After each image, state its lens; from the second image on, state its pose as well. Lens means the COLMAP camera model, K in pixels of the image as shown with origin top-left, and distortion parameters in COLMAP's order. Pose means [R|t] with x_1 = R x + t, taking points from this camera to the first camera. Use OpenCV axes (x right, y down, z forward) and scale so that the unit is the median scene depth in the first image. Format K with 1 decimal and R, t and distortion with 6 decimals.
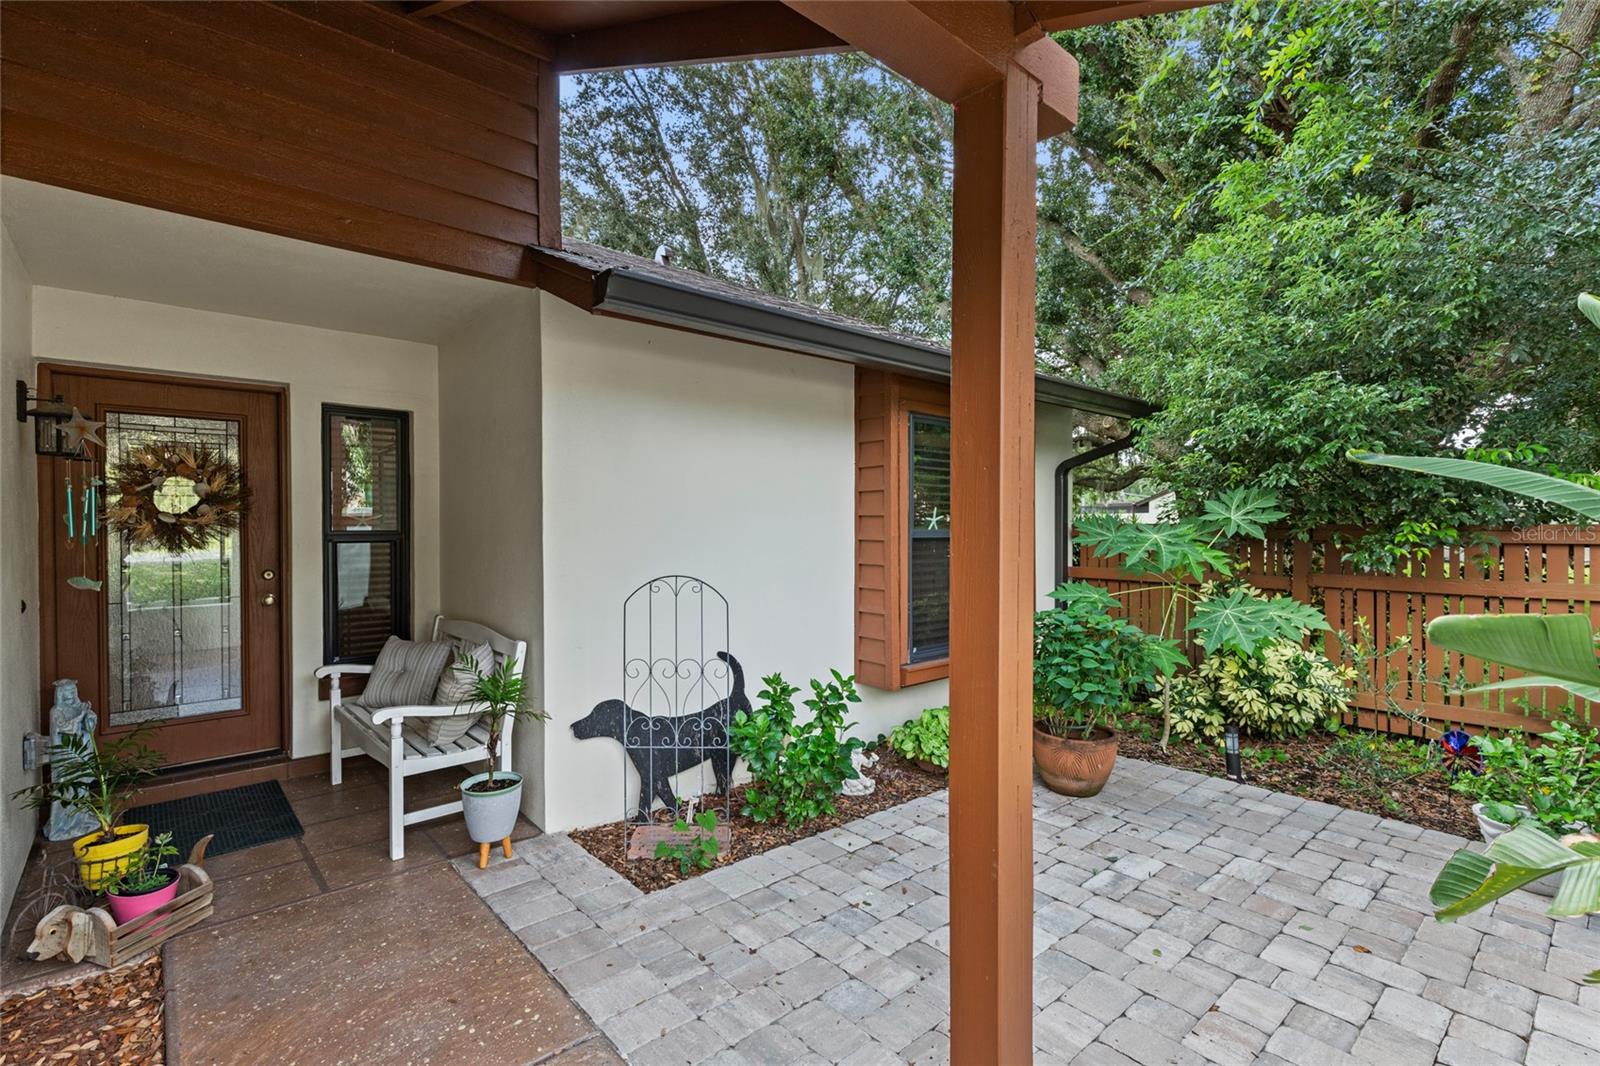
lens RADIAL K [[725.6, 0, 799.9], [0, 725.6, 531.8], [0, 0, 1]] dist [0.009360, -0.001831]
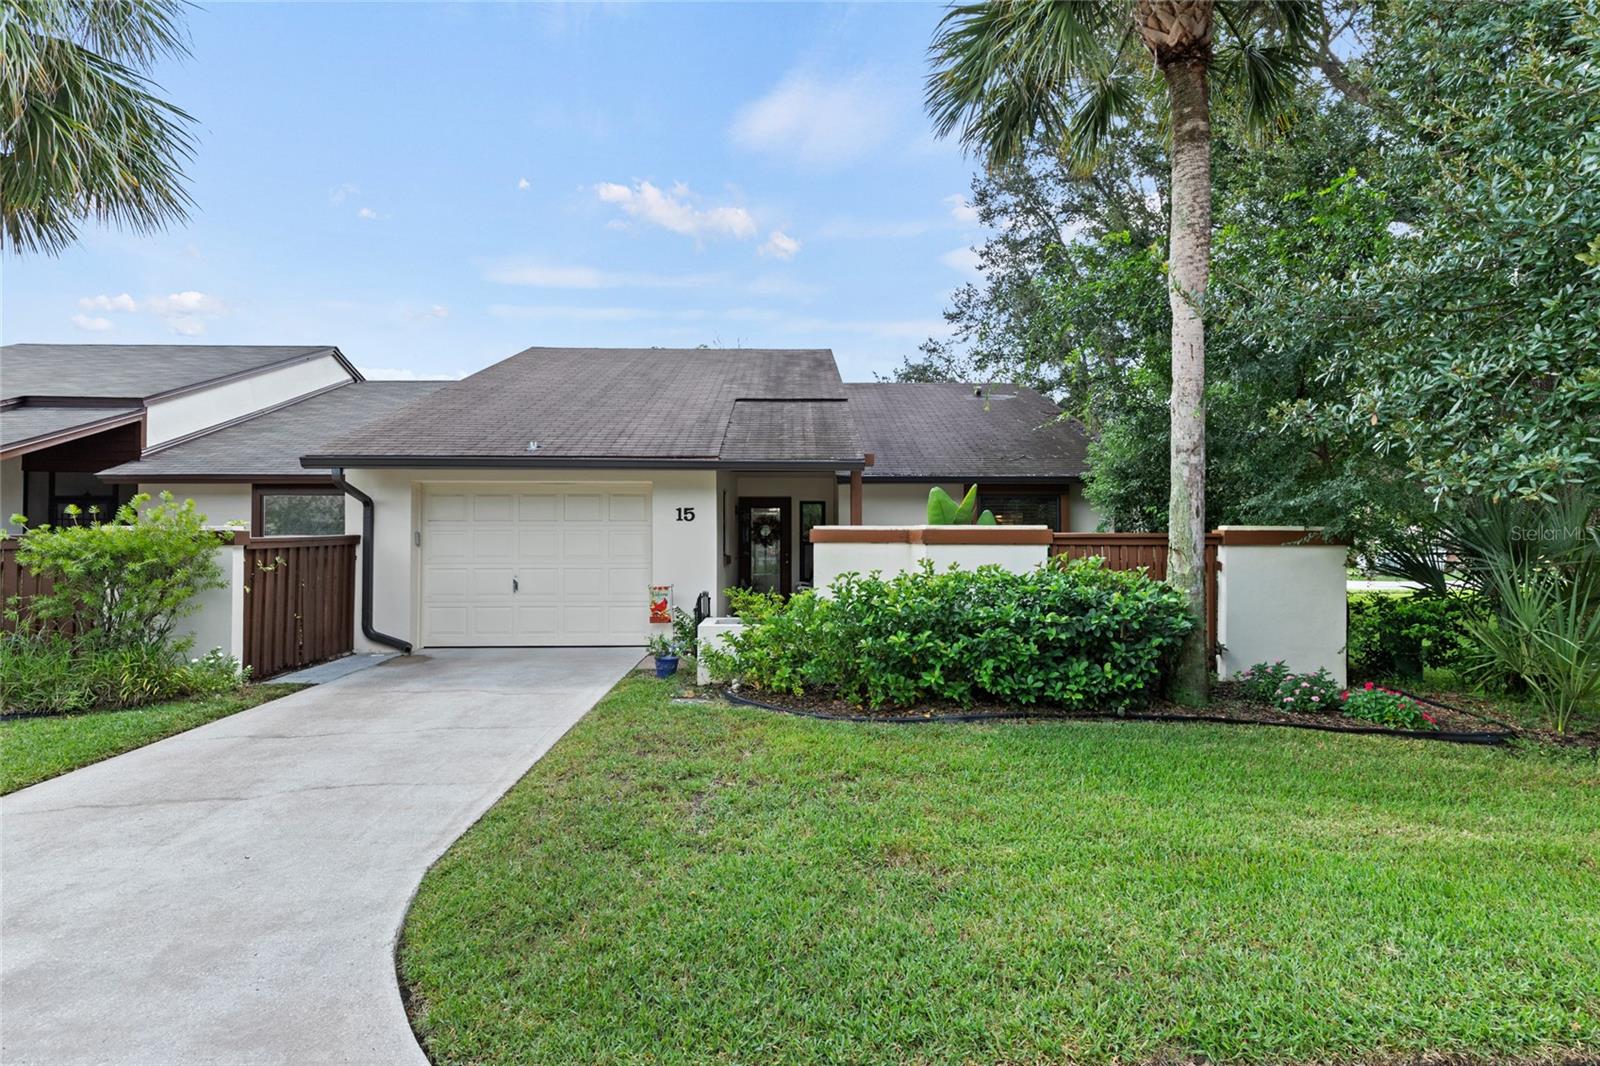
lens RADIAL K [[725.6, 0, 794.5], [0, 725.6, 532.5], [0, 0, 1]] dist [0.009360, -0.001831]
pose [[0.755851, -0.006578, -0.654710, 1.671594], [-0.007766, 0.999789, -0.019011, 0.026454], [0.654697, 0.019454, 0.755641, -1.678941]]
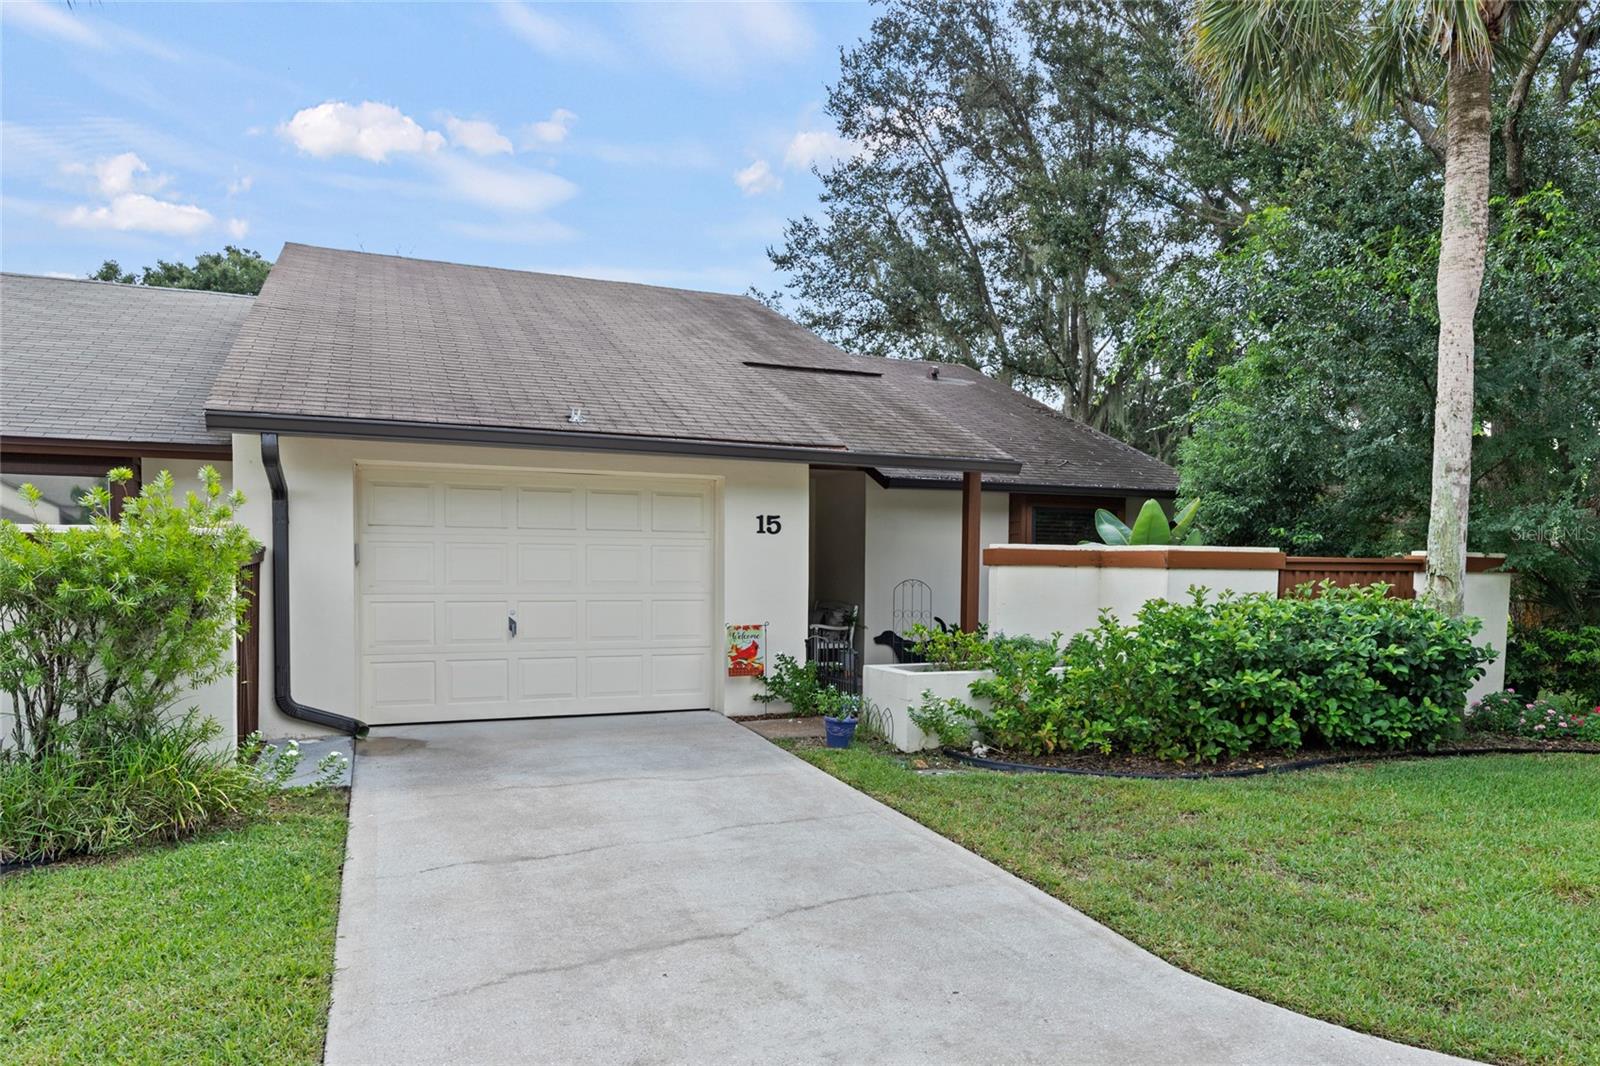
lens RADIAL K [[1006.7, 0, 806.4], [0, 1006.7, 622.6], [0, 0, 1]] dist [0.001637, -0.001444]
pose [[0.940666, 0.028132, -0.338166, 0.649210], [-0.013386, 0.998858, 0.045860, 0.046700], [0.339070, -0.038612, 0.939968, -2.375283]]
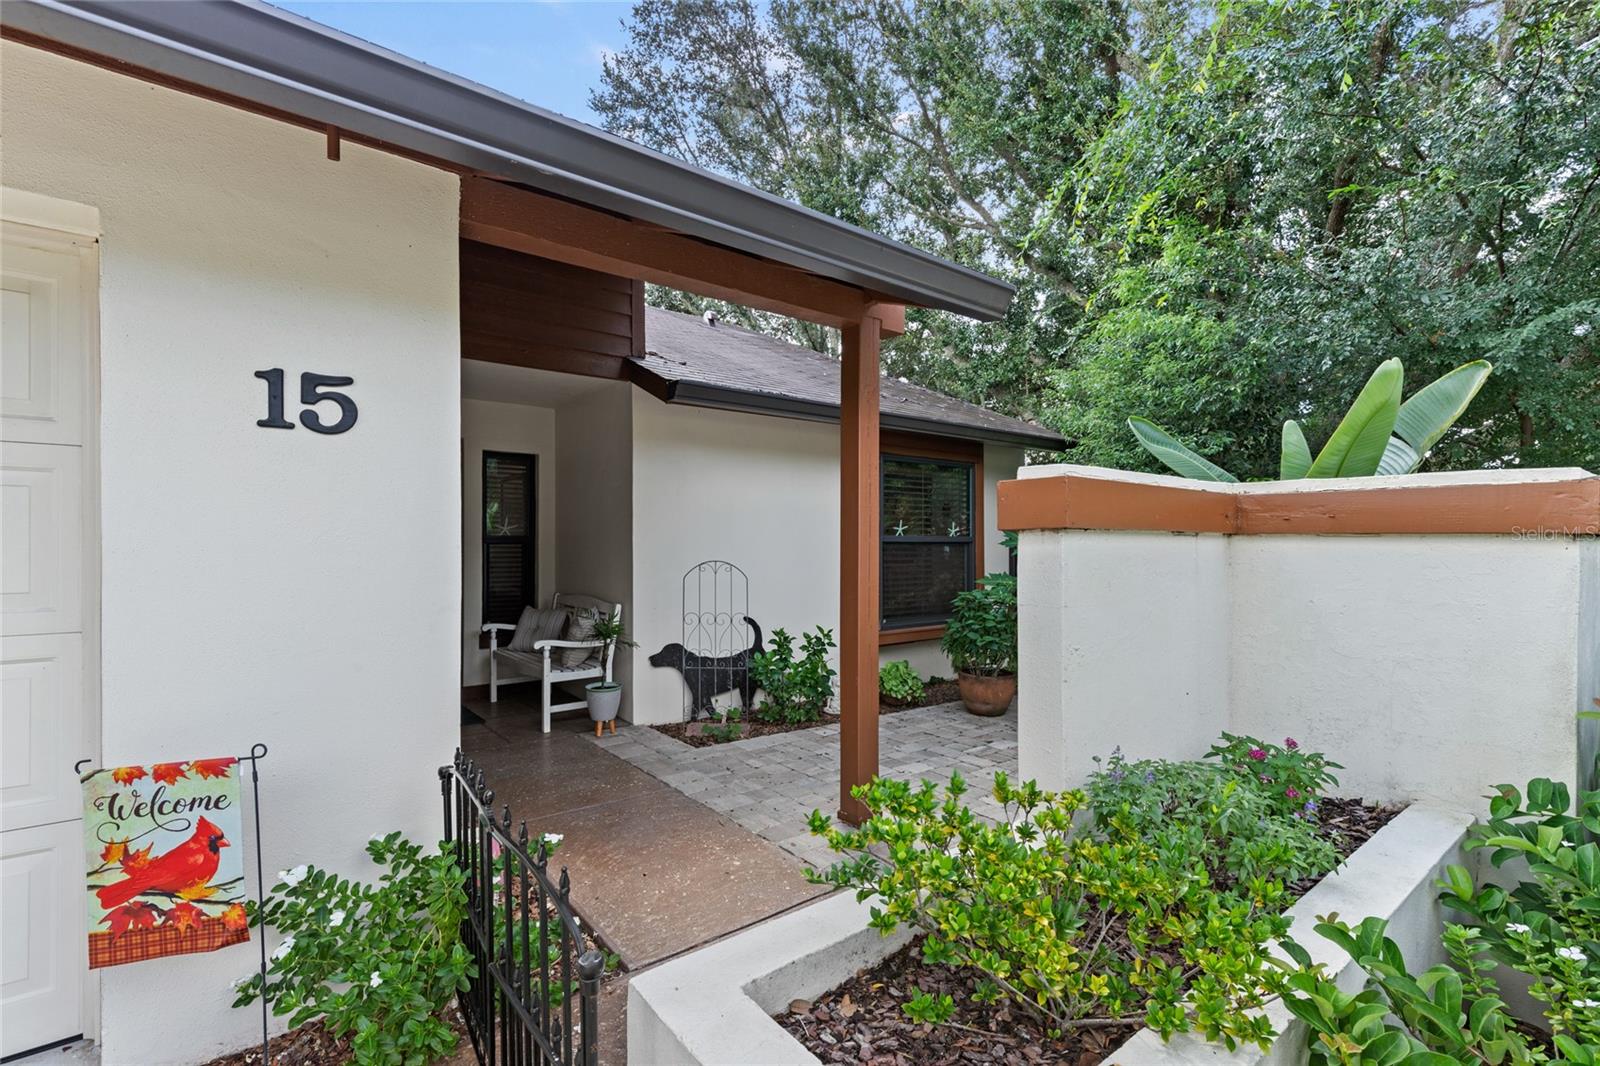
lens RADIAL K [[725.6, 0, 800.3], [0, 725.6, 543.2], [0, 0, 1]] dist [0.009360, -0.001831]
pose [[0.998099, 0.002009, -0.061603, 0.102016], [-0.002529, 0.999962, -0.008364, 0.029891], [0.061584, 0.008504, 0.998066, -0.522986]]
